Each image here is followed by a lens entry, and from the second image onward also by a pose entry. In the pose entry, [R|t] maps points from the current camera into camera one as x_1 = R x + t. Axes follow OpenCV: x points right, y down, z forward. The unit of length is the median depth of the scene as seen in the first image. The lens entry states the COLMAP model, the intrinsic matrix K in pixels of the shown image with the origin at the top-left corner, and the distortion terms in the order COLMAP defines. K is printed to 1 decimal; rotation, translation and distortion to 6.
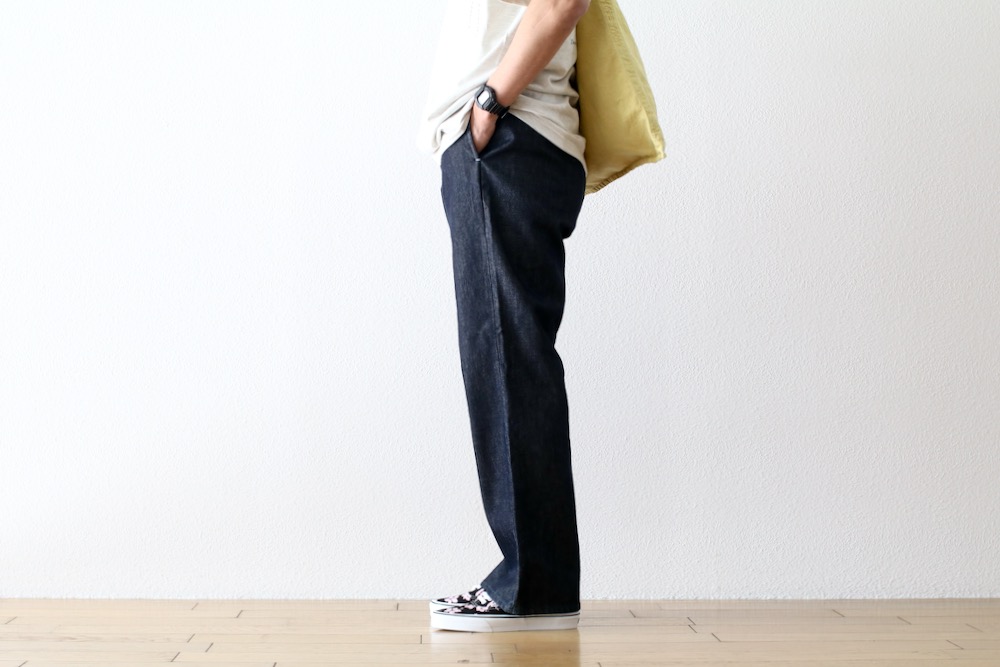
lens RADIAL K [[2323.0, 0, 498.7], [0, 2323.0, 330.4], [0, 0, 1]] dist [-0.157418, 0.000000]
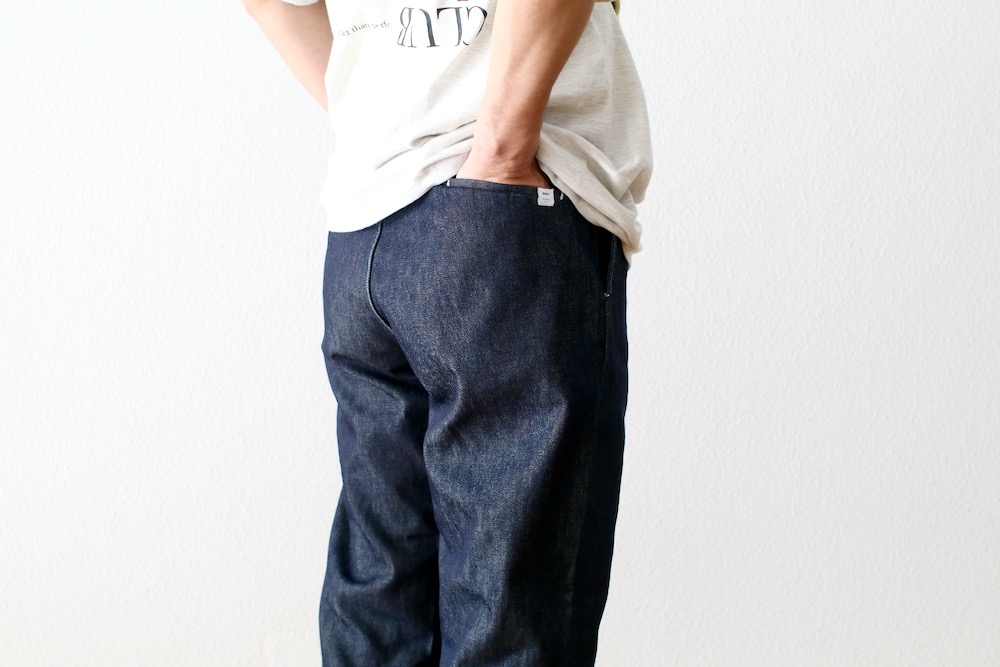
lens RADIAL K [[2323.0, 0, 497.2], [0, 2323.0, 332.7], [0, 0, 1]] dist [-0.157418, 0.000000]
pose [[0.994504, -0.001112, 0.104697, -0.007840], [-0.014429, 0.988947, 0.147564, -0.121935], [-0.103704, -0.148263, 0.983495, 0.341006]]
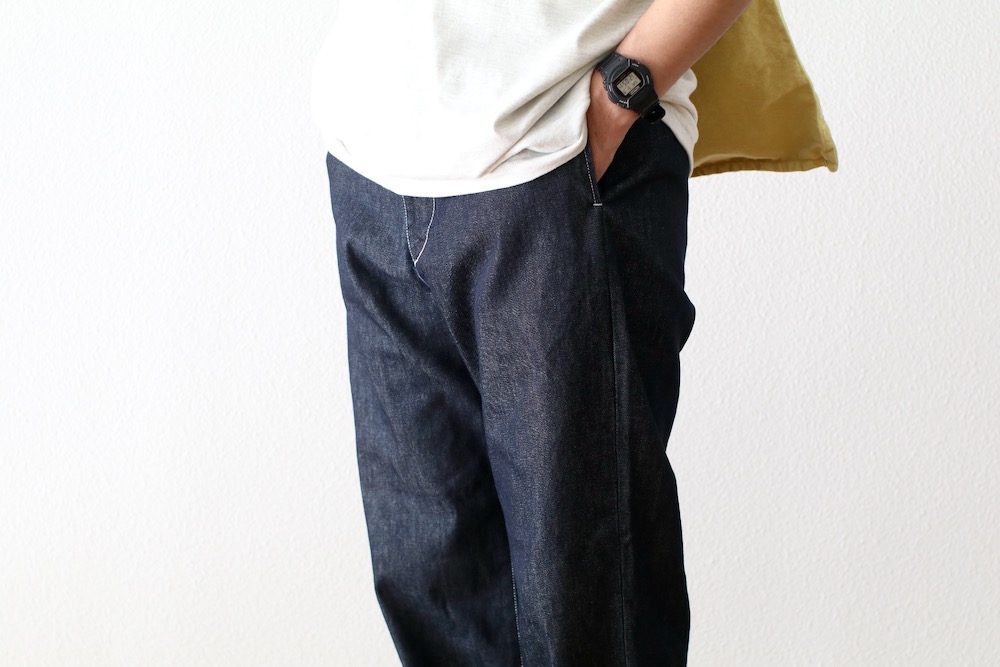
lens RADIAL K [[2323.0, 0, 501.0], [0, 2323.0, 334.6], [0, 0, 1]] dist [-0.157418, 0.000000]
pose [[0.999714, 0.007191, 0.022808, -0.015527], [-0.010553, 0.988492, 0.150903, -0.104694], [-0.021460, -0.151100, 0.988285, 0.403267]]
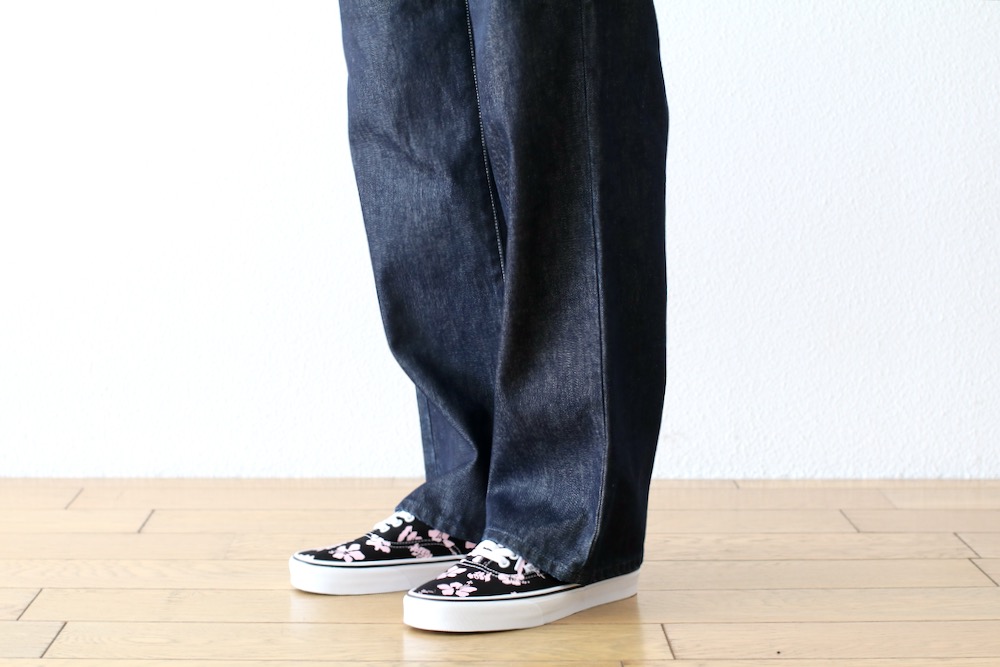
lens RADIAL K [[2323.0, 0, 499.7], [0, 2323.0, 334.4], [0, 0, 1]] dist [-0.157418, 0.000000]
pose [[0.999909, 0.002869, -0.013206, -0.018207], [-0.001249, 0.992639, 0.121101, 0.009691], [0.013456, -0.121073, 0.992552, 0.423943]]
